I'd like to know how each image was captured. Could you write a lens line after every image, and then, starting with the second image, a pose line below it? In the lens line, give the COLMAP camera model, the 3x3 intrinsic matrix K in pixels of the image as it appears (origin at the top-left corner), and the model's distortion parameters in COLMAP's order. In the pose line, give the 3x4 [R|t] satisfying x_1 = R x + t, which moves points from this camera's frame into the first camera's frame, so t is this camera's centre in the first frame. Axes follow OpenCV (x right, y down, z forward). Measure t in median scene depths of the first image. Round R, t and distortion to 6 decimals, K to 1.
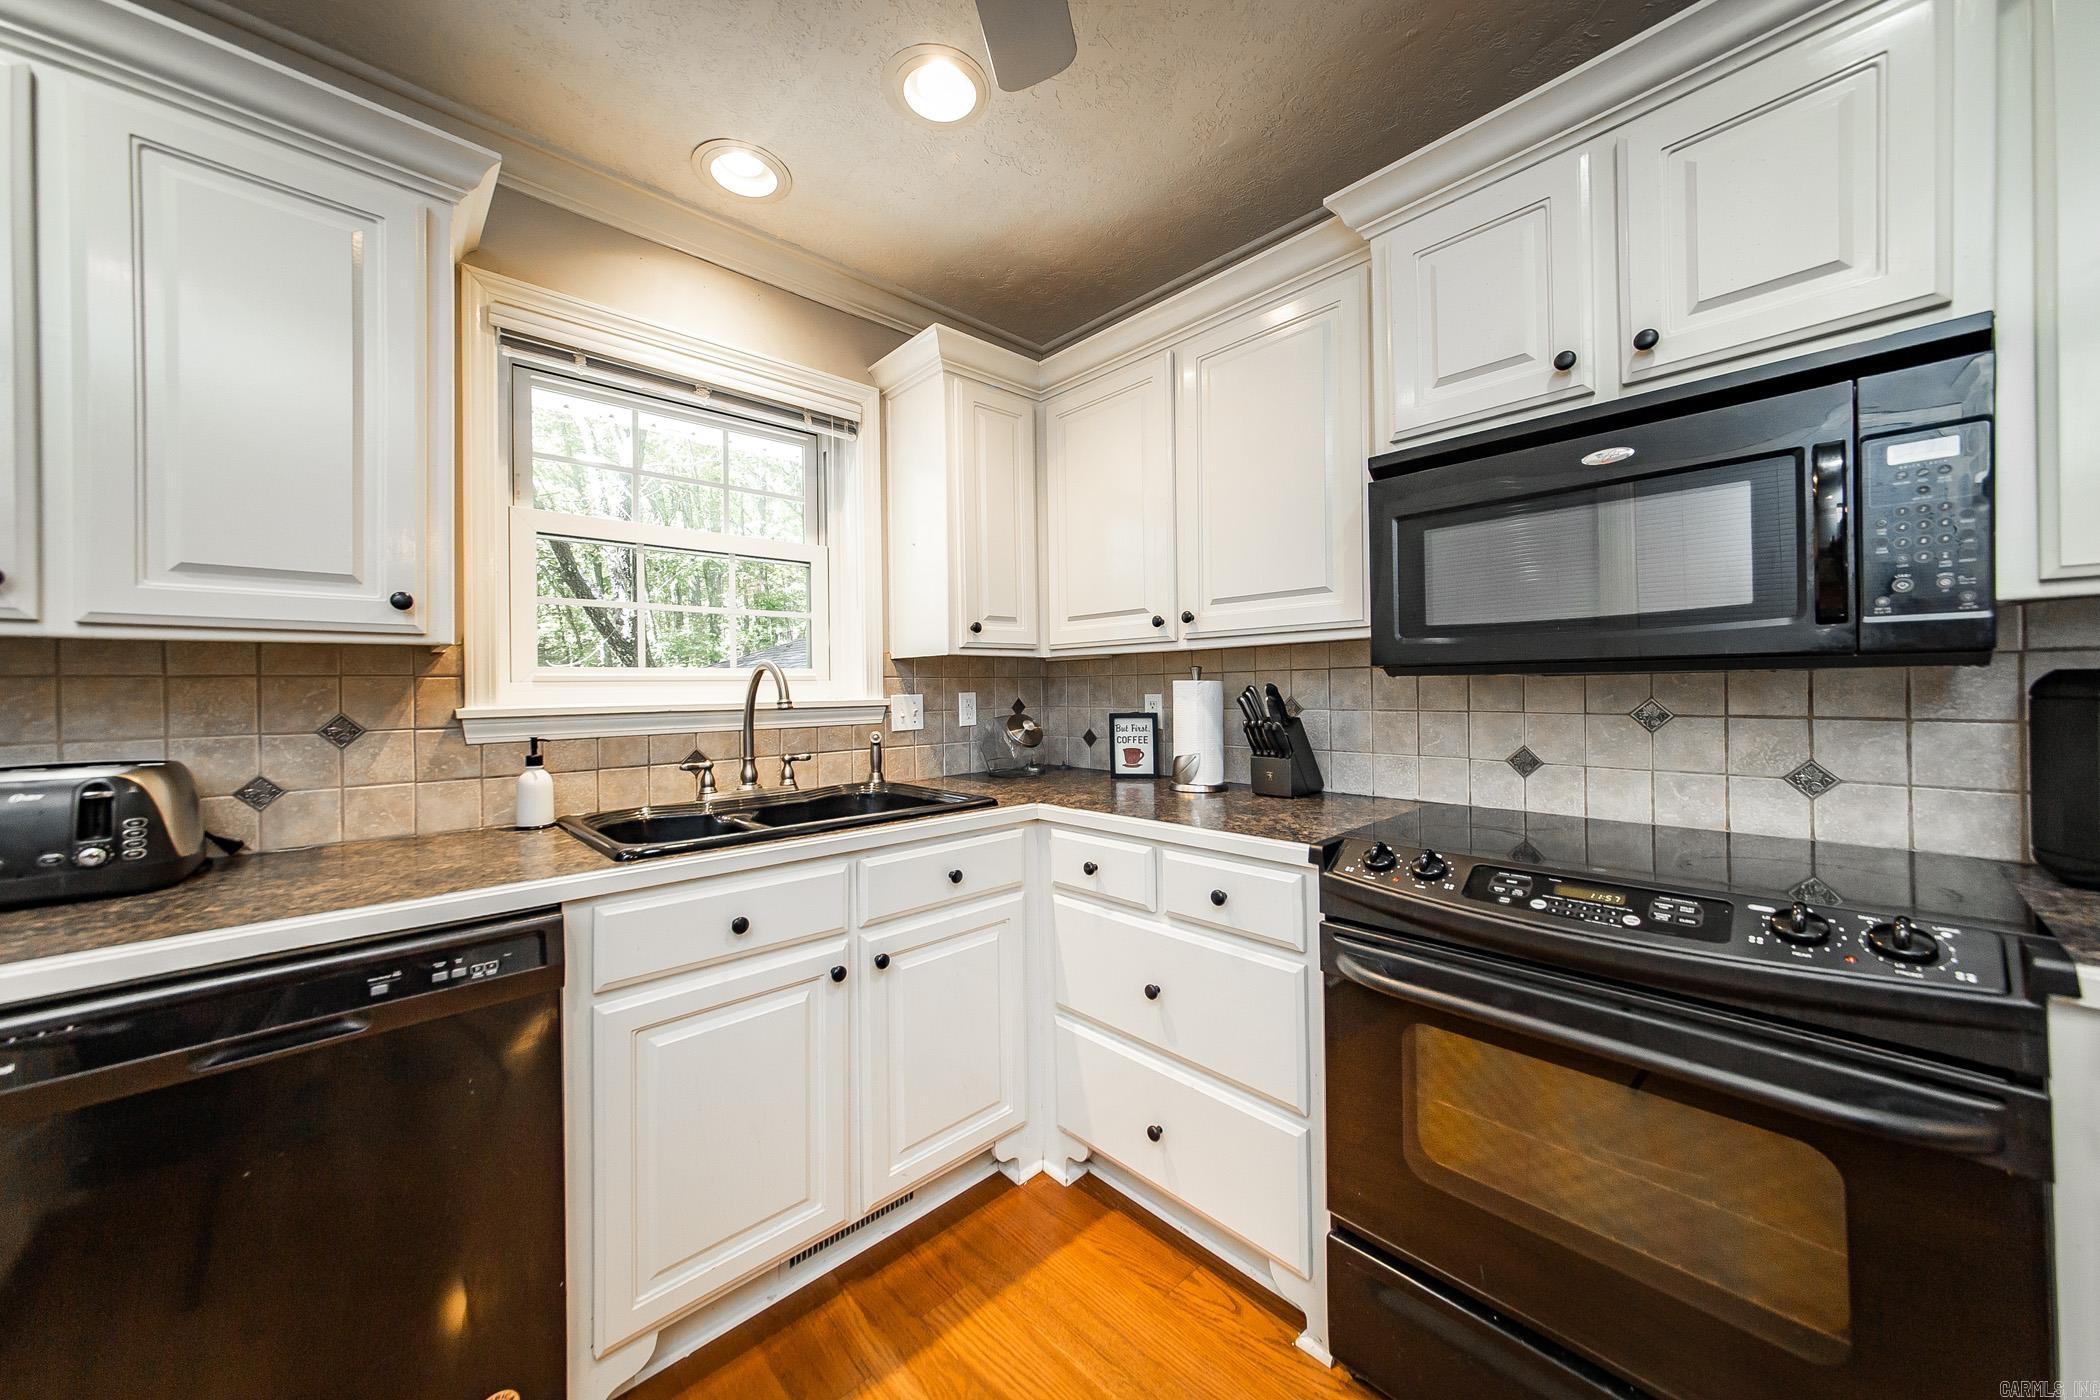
lens RADIAL K [[730.0, 0, 989.8], [0, 730.0, 685.9], [0, 0, 1]] dist [0.004459, 0.000217]
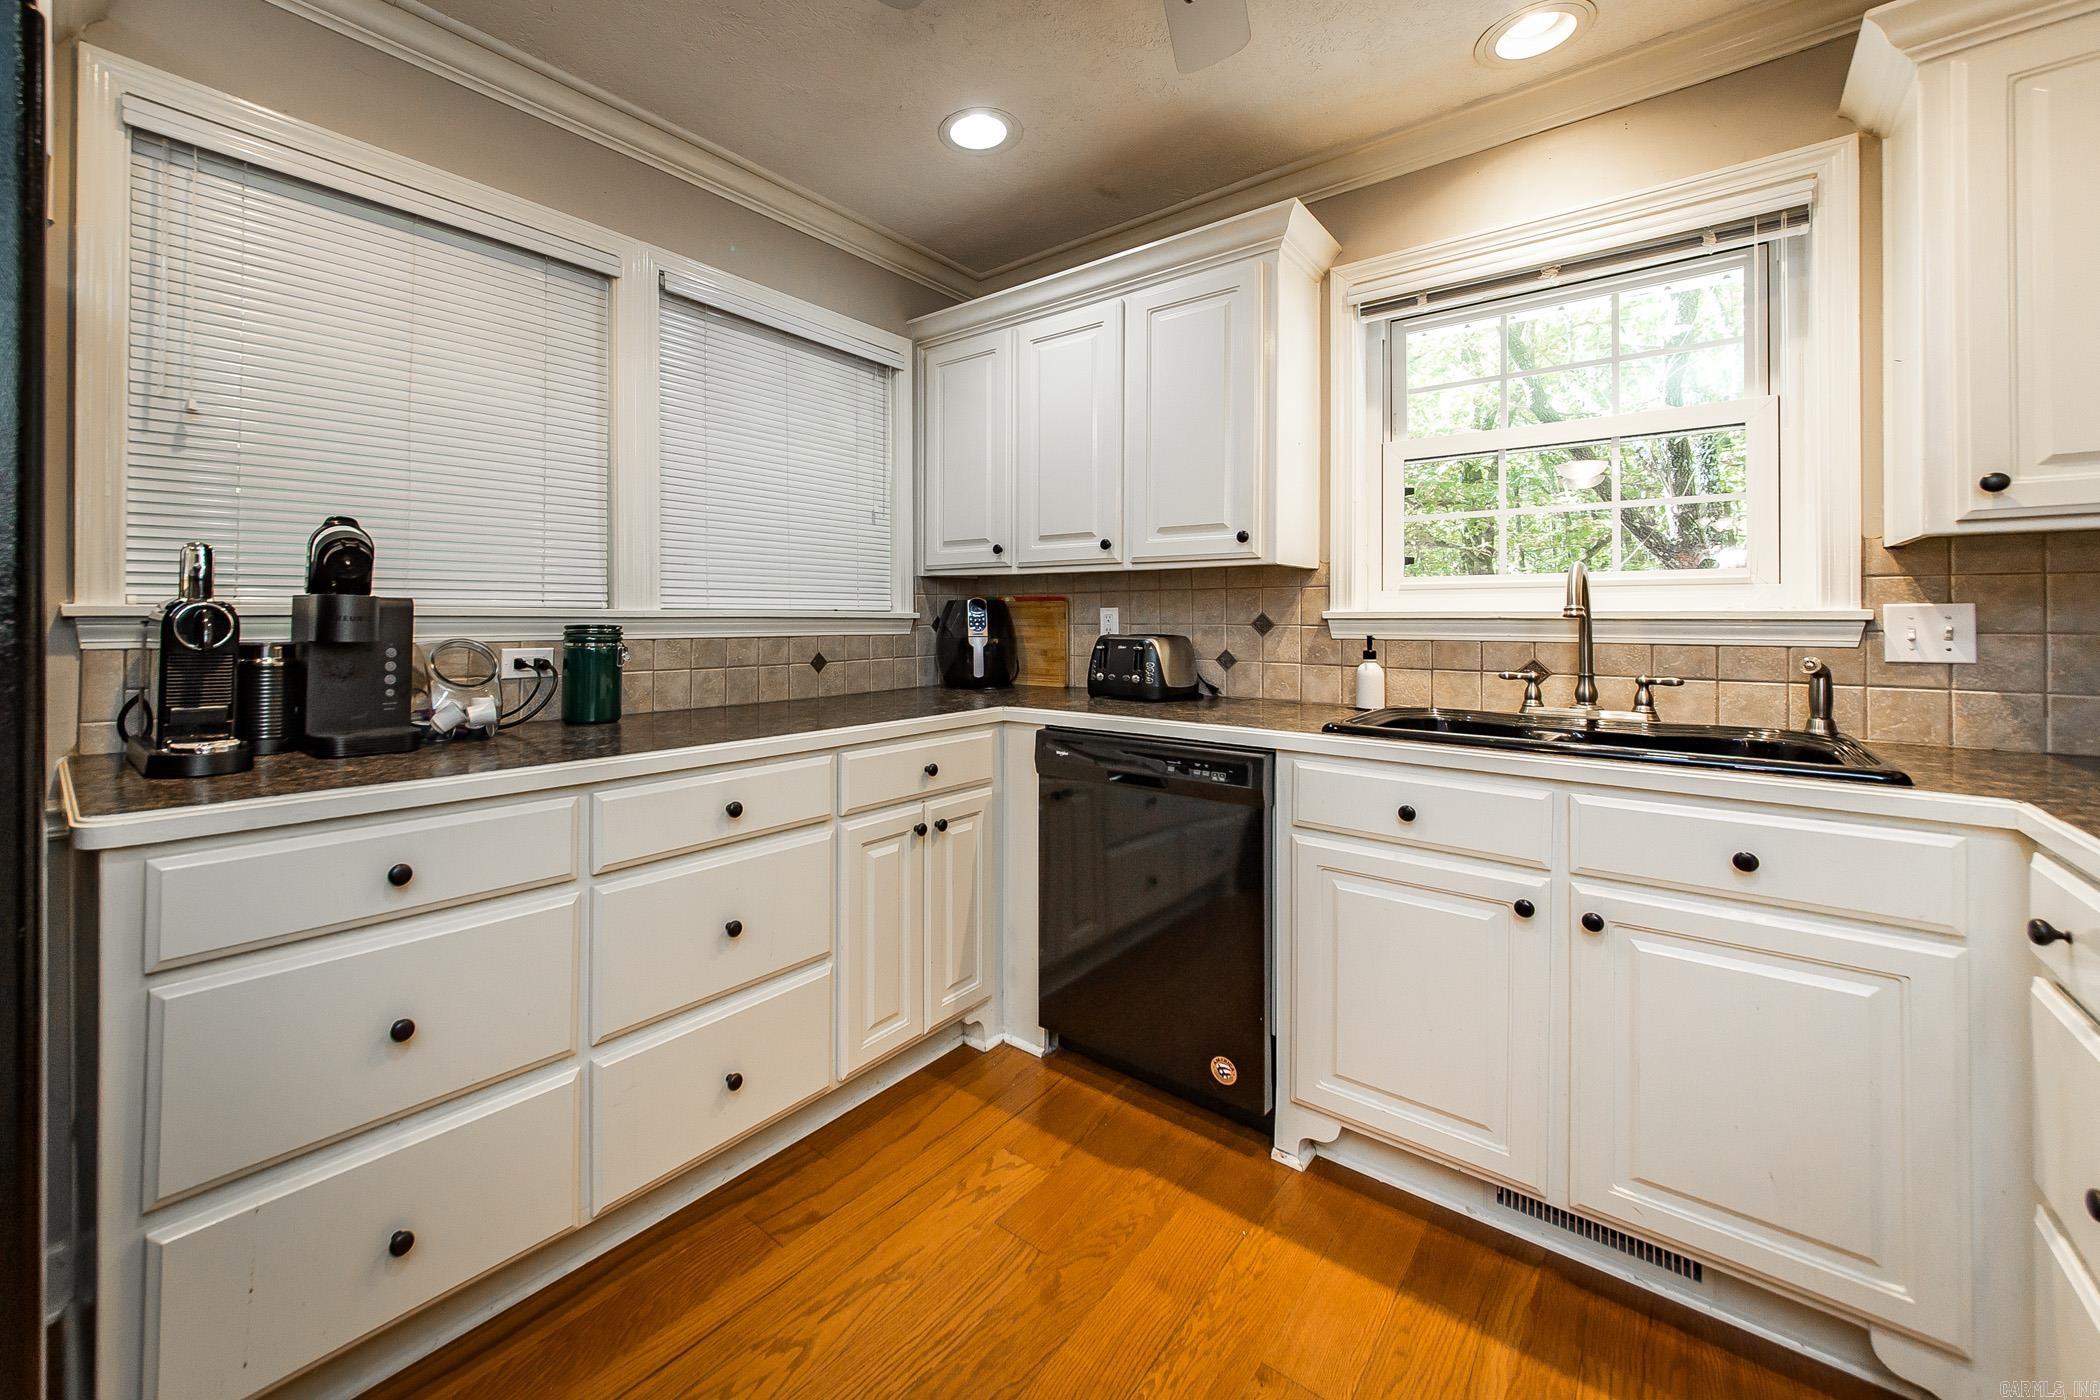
lens RADIAL K [[831.5, 0, 1040.2], [0, 831.5, 617.0], [0, 0, 1]] dist [-0.000855, -0.000274]
pose [[0.189991, 0.015148, -0.981669, 0.555807], [0.000151, 0.999881, 0.015458, 0.016078], [0.981786, -0.003086, 0.189966, 0.181838]]
